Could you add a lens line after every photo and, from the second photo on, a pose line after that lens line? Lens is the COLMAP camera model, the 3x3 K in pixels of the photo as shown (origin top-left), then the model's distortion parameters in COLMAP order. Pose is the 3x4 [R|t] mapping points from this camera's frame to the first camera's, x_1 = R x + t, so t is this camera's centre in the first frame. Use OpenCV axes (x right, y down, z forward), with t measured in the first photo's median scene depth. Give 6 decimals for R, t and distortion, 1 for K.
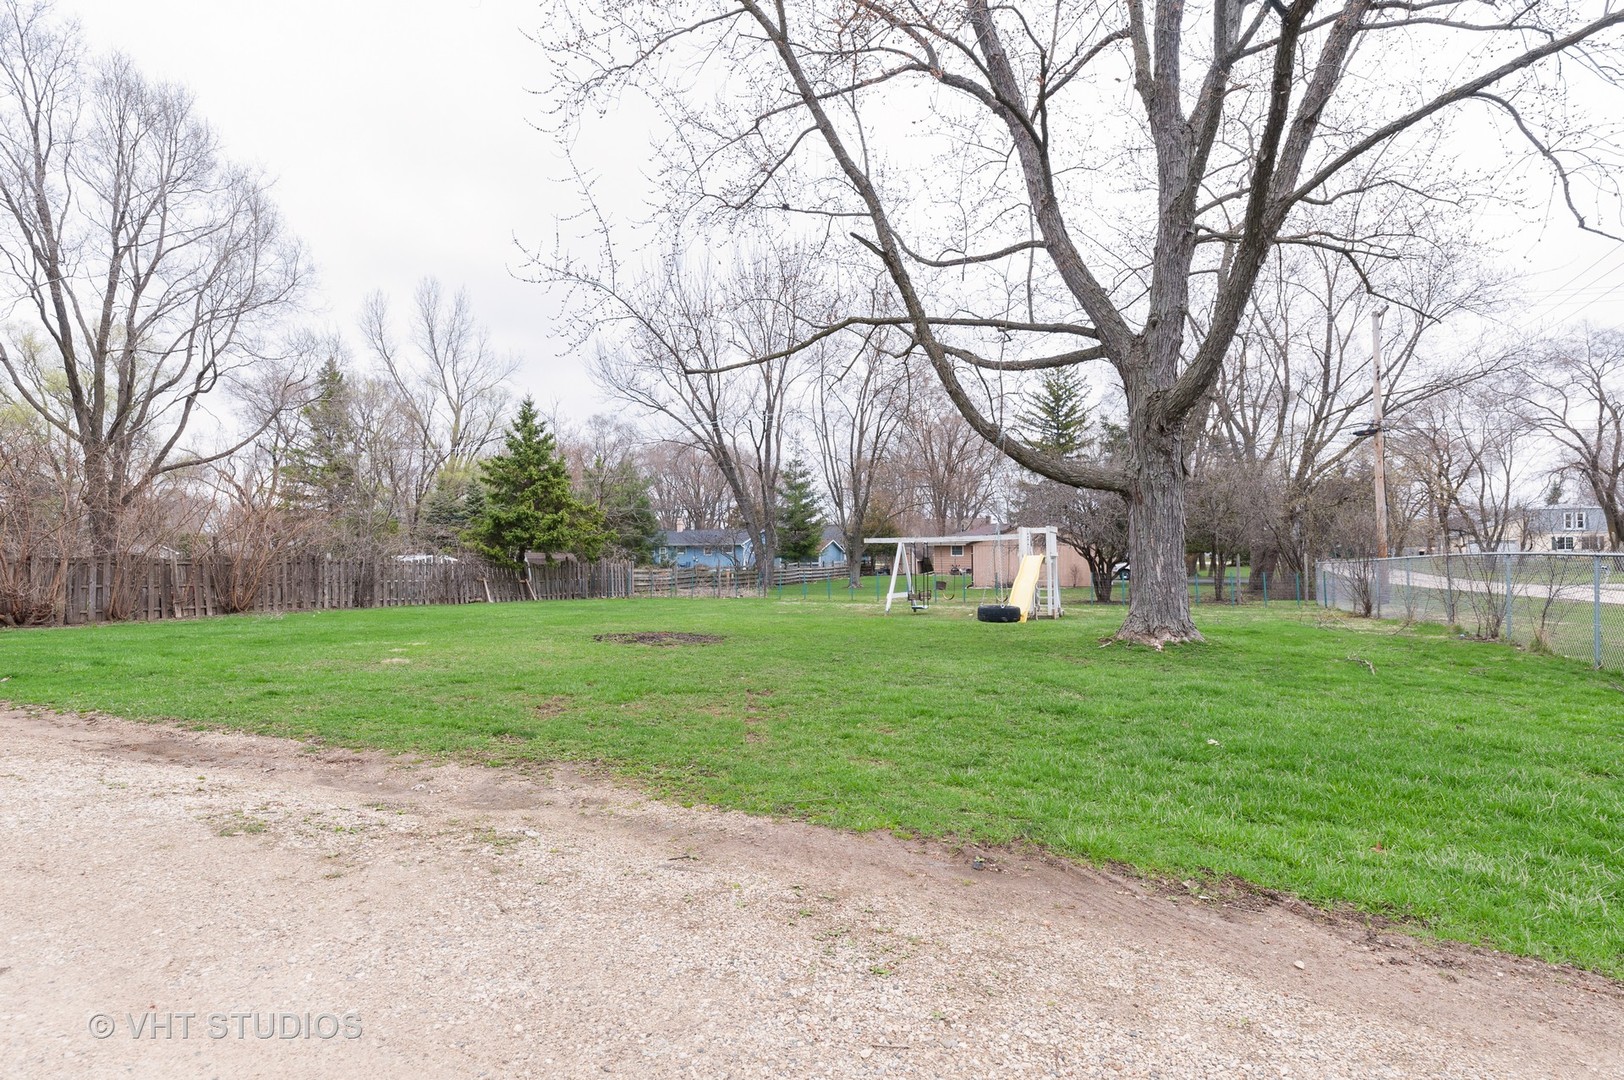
lens RADIAL K [[828.0, 0, 805.3], [0, 828.0, 542.7], [0, 0, 1]] dist [-0.006846, 0.000328]
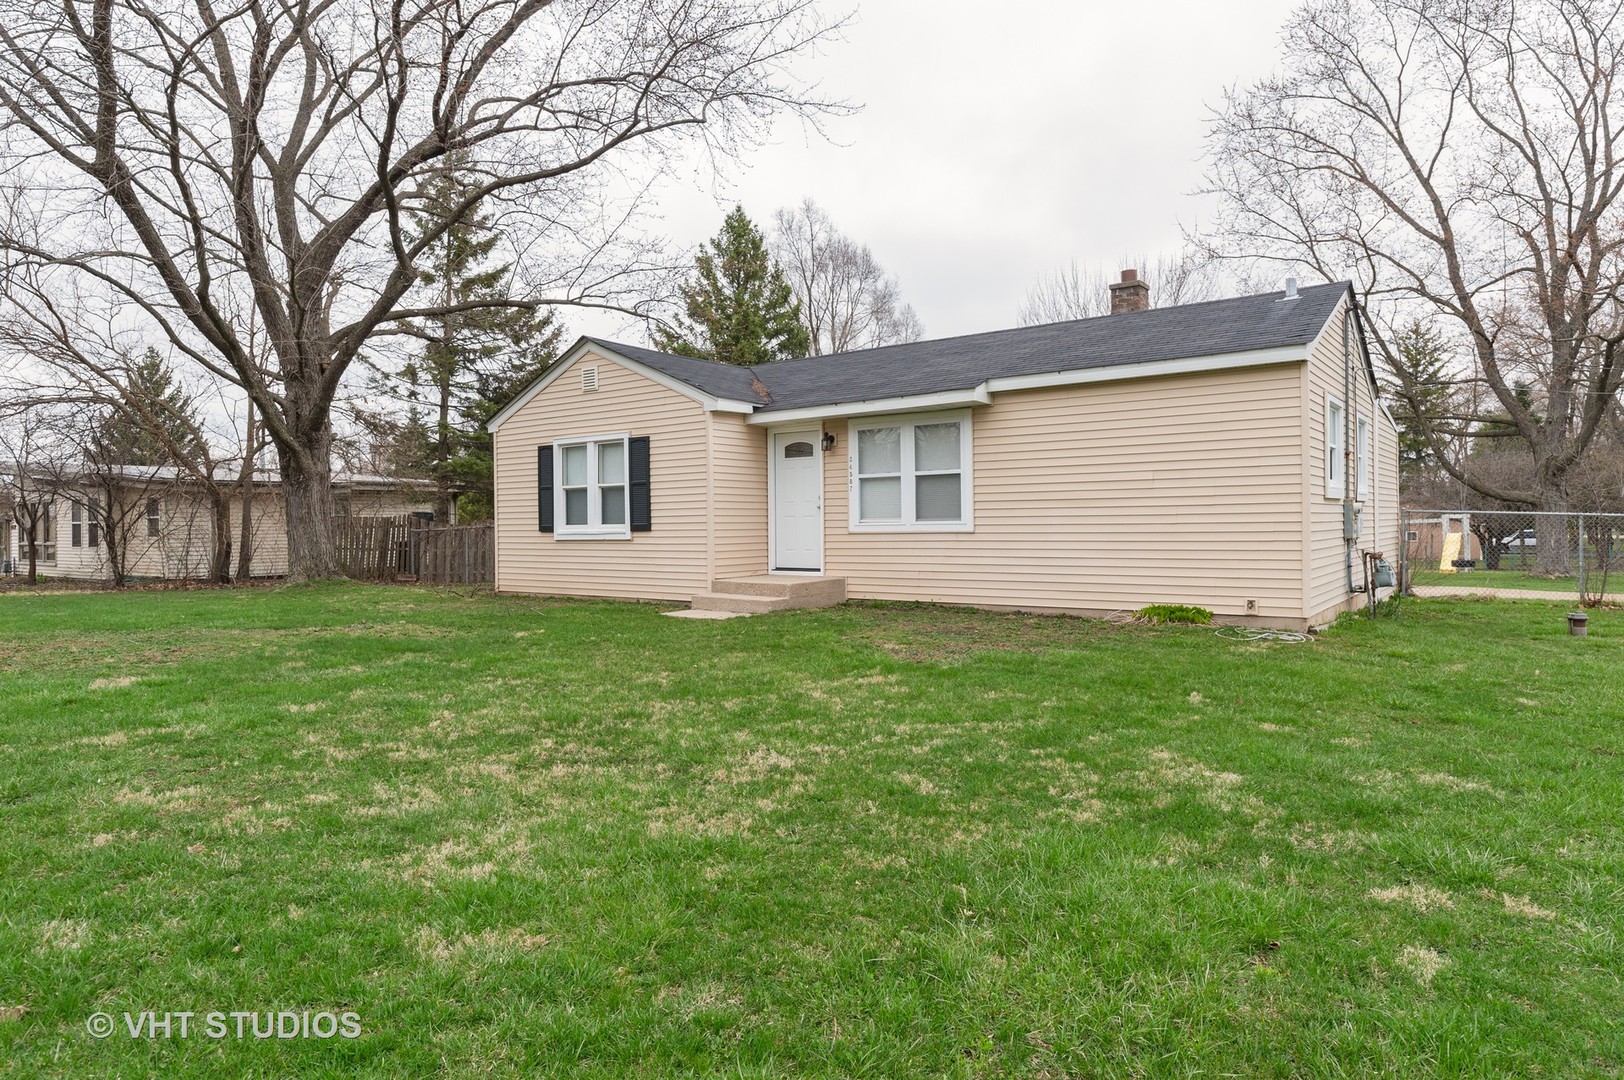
lens RADIAL K [[893.6, 0, 877.3], [0, 893.6, 512.7], [0, 0, 1]] dist [-0.001056, 0.000360]
pose [[0.973421, -0.000970, -0.229022, -0.308587], [0.000762, 0.999999, -0.000996, -0.016948], [0.229022, 0.000795, 0.973421, -0.683266]]
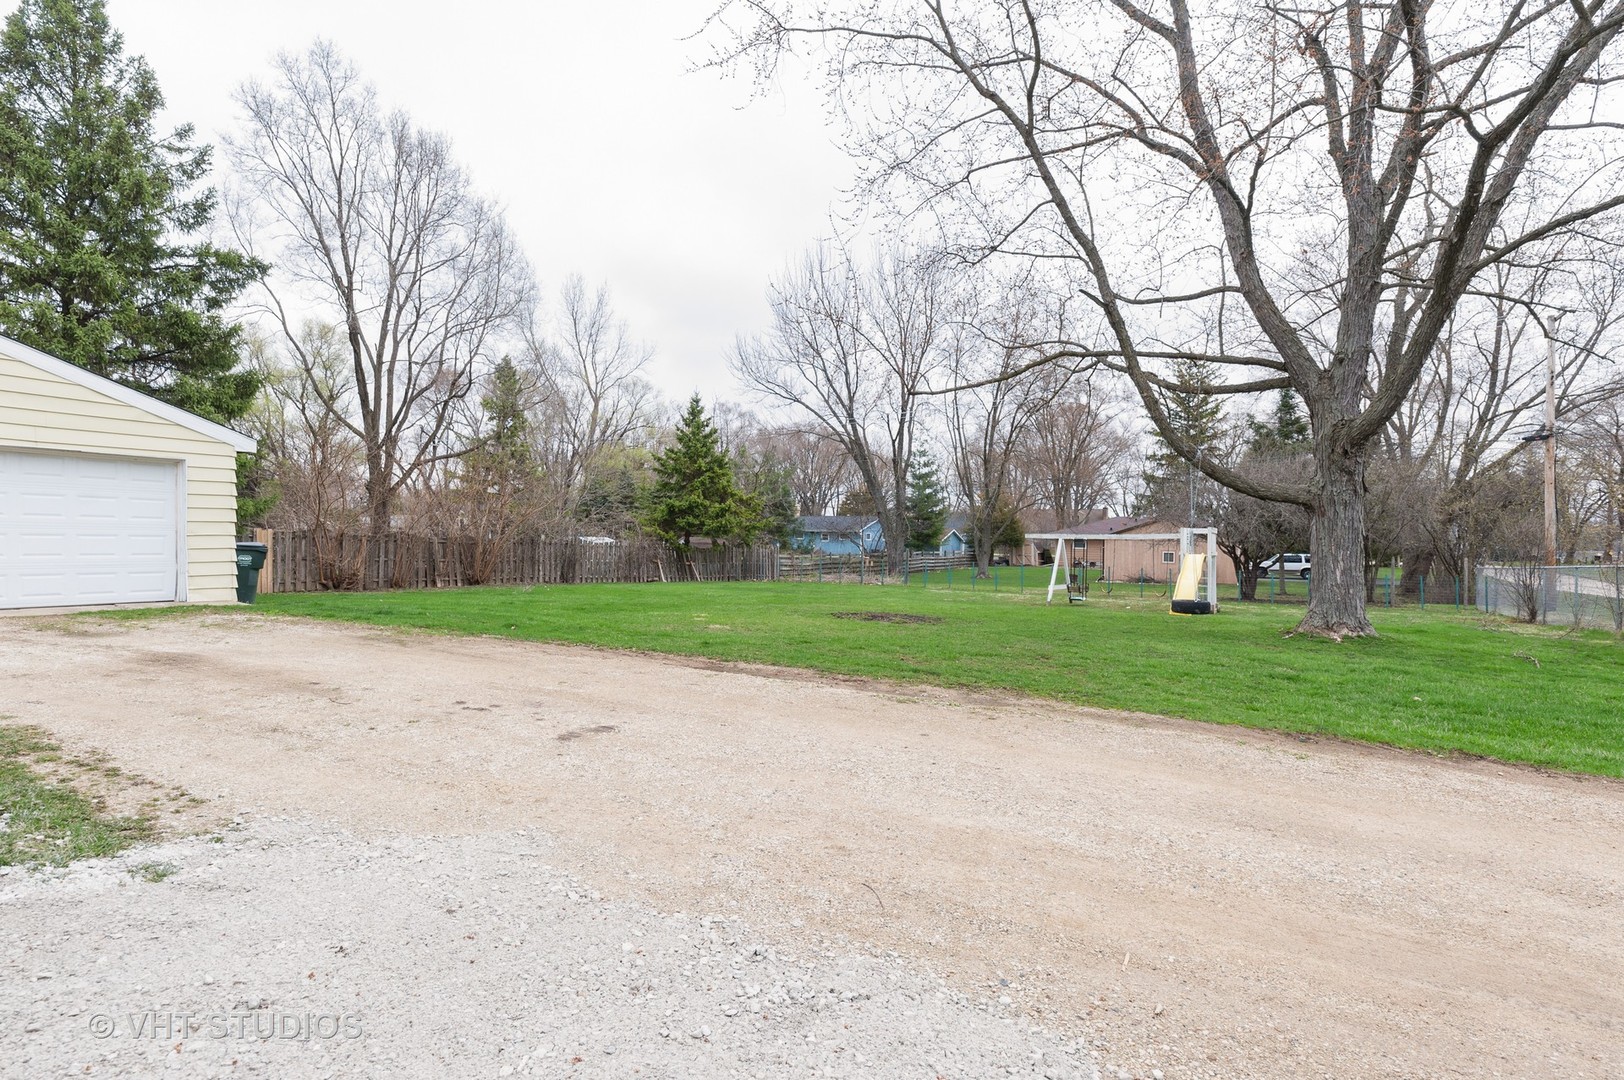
lens RADIAL K [[828.0, 0, 812.8], [0, 828.0, 540.1], [0, 0, 1]] dist [-0.006846, 0.000328]
pose [[0.992500, 0.024550, -0.119750, -0.072265], [-0.022966, 0.999630, 0.014593, -0.006095], [0.120064, -0.011733, 0.992697, -0.103037]]
